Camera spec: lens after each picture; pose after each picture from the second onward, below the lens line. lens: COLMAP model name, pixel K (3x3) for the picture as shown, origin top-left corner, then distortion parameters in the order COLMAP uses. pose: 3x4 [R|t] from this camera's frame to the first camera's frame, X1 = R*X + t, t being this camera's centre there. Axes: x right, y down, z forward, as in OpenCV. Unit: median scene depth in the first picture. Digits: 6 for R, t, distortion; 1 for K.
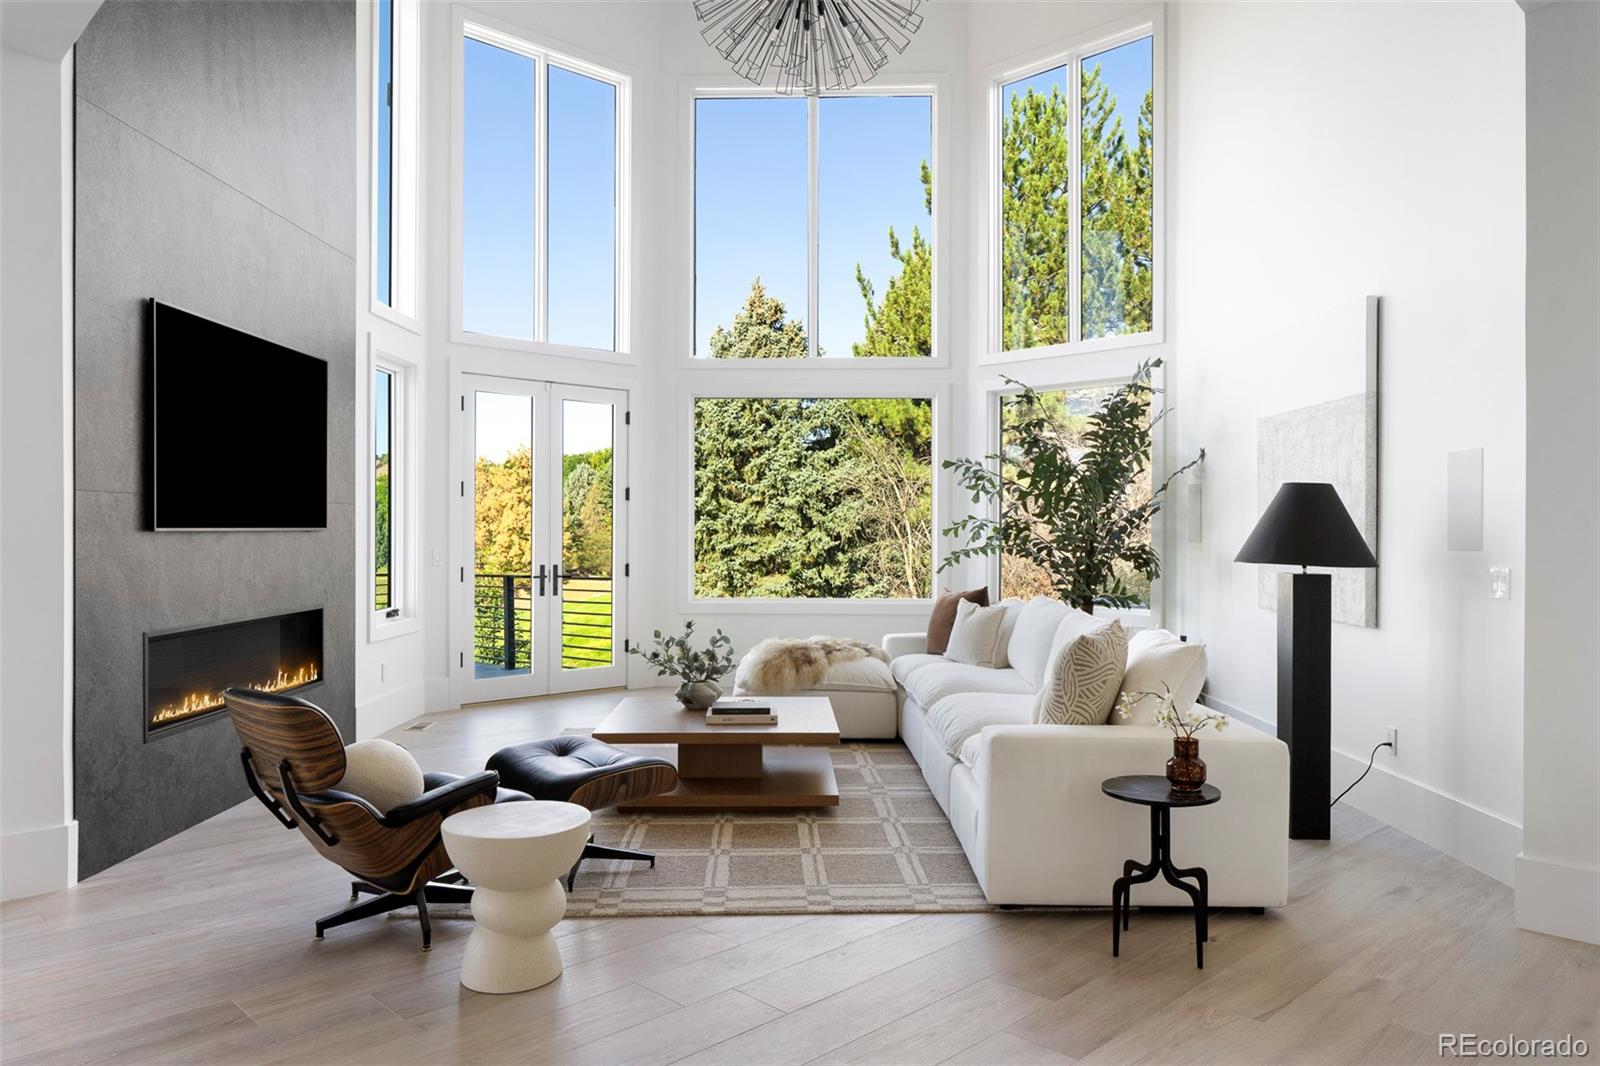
lens RADIAL K [[1108.9, 0, 800.2], [0, 1108.9, 530.8], [0, 0, 1]] dist [-0.000039, -0.000431]
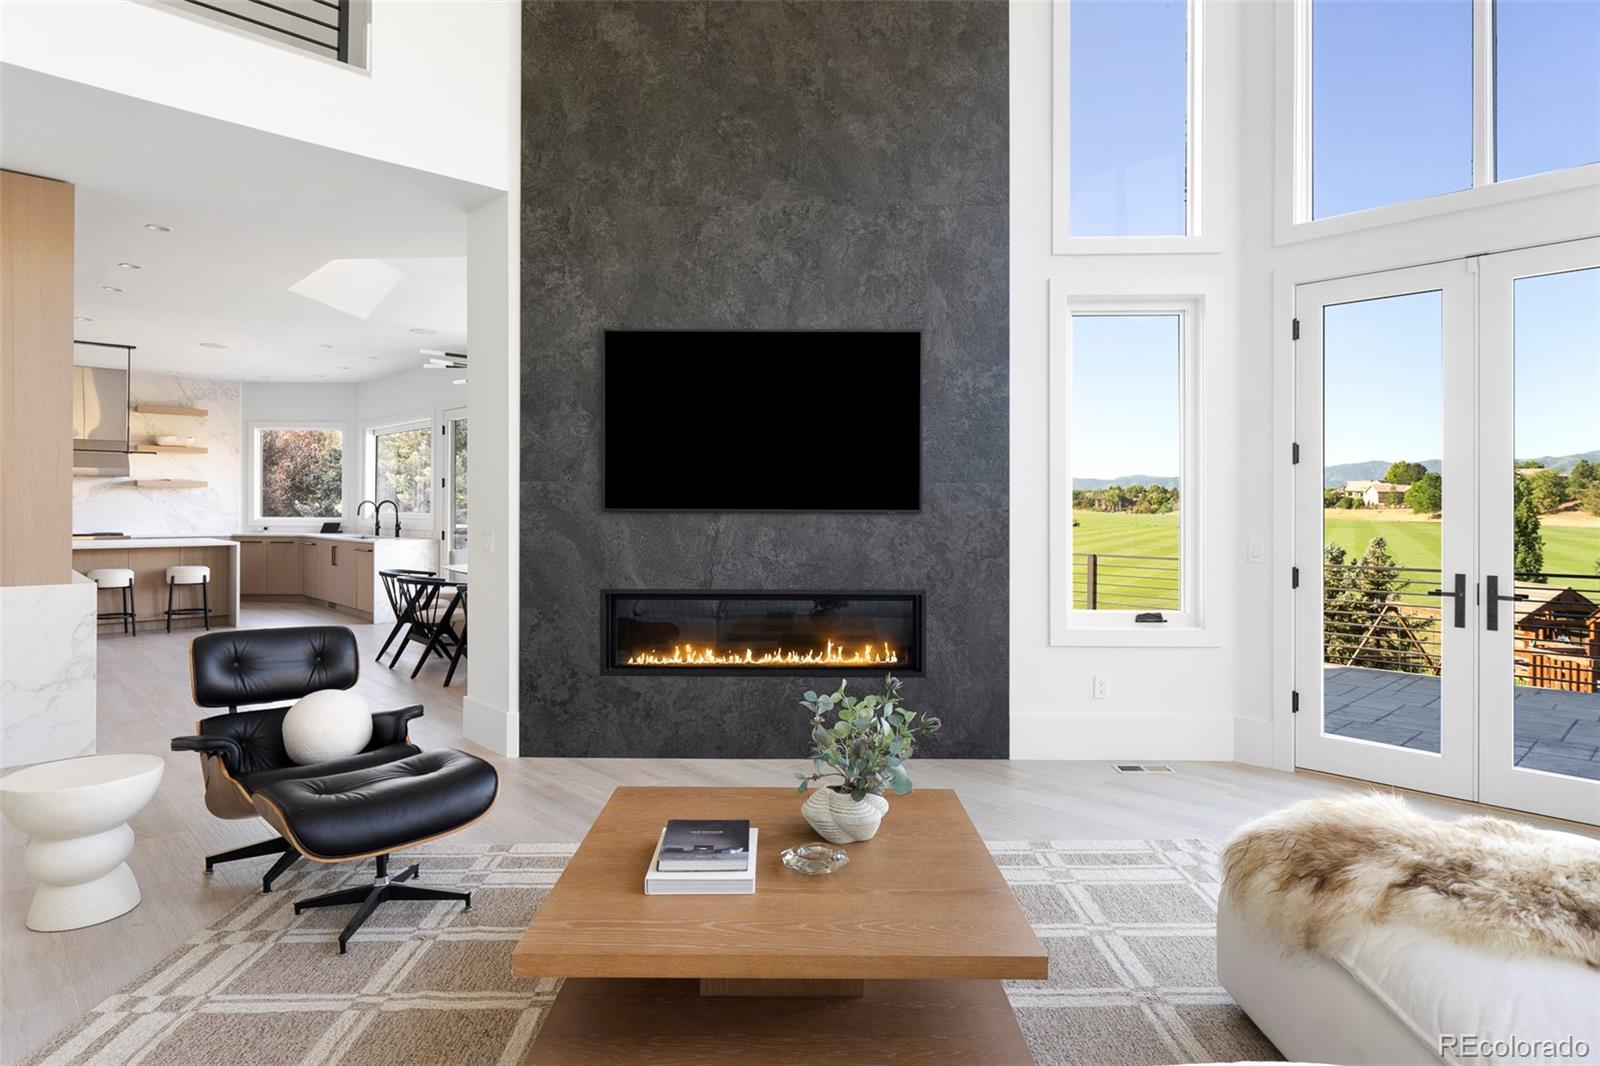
lens RADIAL K [[882.5, 0, 798.4], [0, 882.5, 517.6], [0, 0, 1]] dist [-0.004855, -0.000711]
pose [[-0.005497, 0.005692, -0.999969, 0.431942], [-0.005467, 0.999969, 0.005722, 0.000545], [0.999970, 0.005498, -0.005466, 1.222674]]
